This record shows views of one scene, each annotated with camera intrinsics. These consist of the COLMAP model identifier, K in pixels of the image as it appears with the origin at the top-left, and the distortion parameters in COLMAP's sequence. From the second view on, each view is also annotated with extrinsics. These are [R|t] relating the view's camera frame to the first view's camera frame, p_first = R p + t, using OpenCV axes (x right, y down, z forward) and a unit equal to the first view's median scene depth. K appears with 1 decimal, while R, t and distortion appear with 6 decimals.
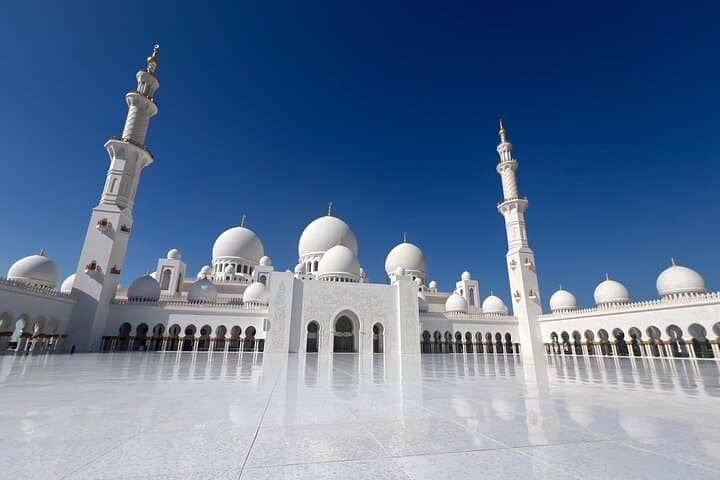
lens RADIAL K [[332.8, 0, 360.0], [0, 332.8, 240.0], [0, 0, 1]] dist [0.000684, -0.000203]
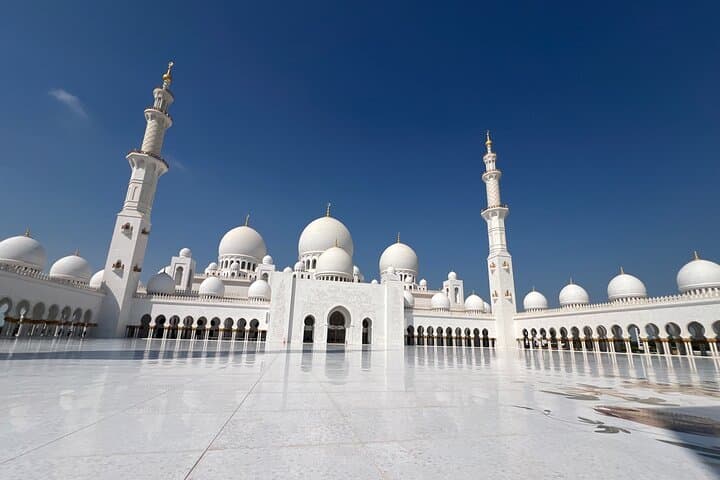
lens RADIAL K [[338.6, 0, 362.5], [0, 338.6, 239.6], [0, 0, 1]] dist [-0.001476, 0.000055]
pose [[0.999830, 0.018405, -0.000670, 0.031033], [-0.018382, 0.999498, 0.025799, -0.041772], [0.001145, -0.025782, 0.999667, -0.127968]]
